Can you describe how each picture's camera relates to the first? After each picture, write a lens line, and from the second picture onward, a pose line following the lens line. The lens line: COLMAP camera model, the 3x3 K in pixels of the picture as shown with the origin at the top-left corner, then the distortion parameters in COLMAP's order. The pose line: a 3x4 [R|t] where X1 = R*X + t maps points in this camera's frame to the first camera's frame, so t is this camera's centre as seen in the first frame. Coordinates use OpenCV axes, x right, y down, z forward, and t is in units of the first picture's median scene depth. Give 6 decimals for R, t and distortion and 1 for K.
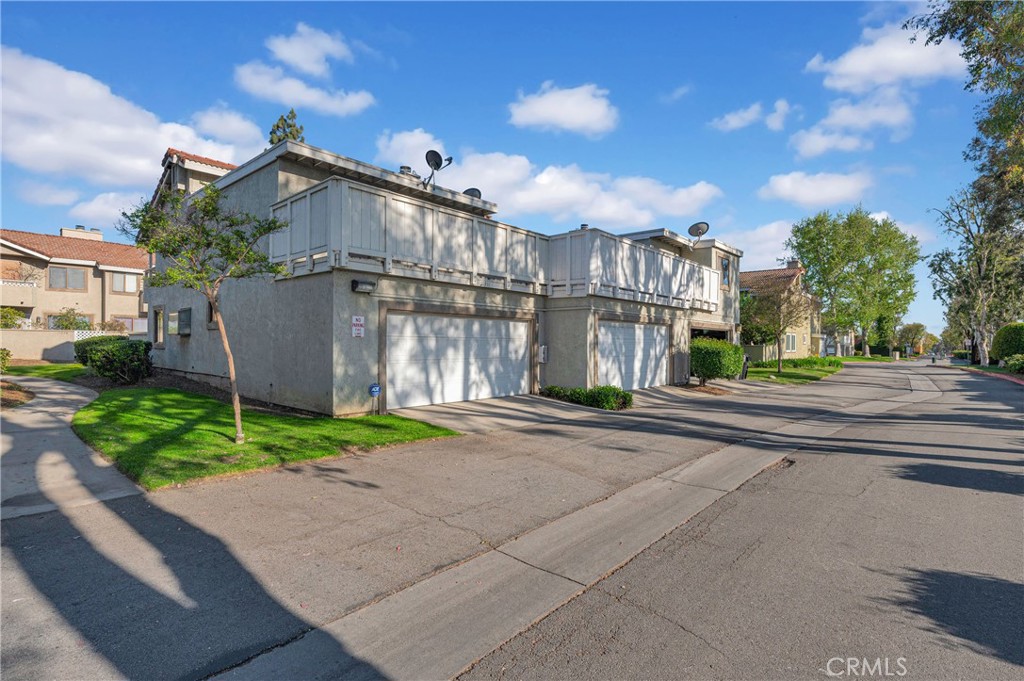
lens RADIAL K [[513.3, 0, 511.9], [0, 513.3, 345.2], [0, 0, 1]] dist [-0.000207, -0.000456]
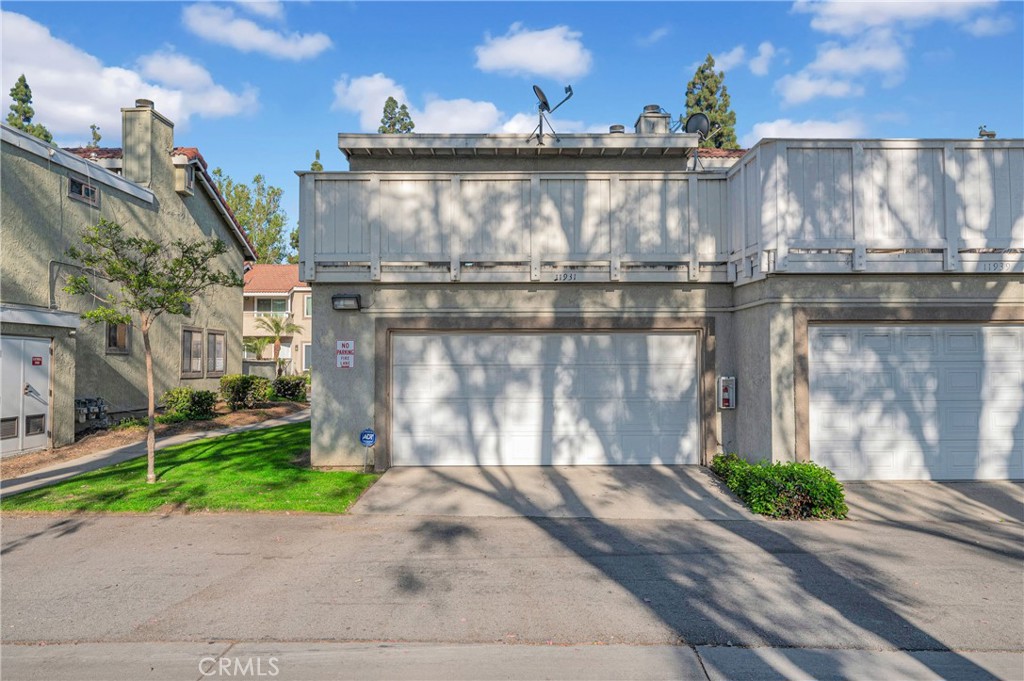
lens RADIAL K [[709.8, 0, 512.0], [0, 709.8, 340.5], [0, 0, 1]] dist [-0.004227, -0.000669]
pose [[0.643296, -0.034324, -0.764848, 0.536874], [0.006176, 0.999195, -0.039647, -0.009968], [0.765592, 0.020782, 0.642990, 0.396187]]
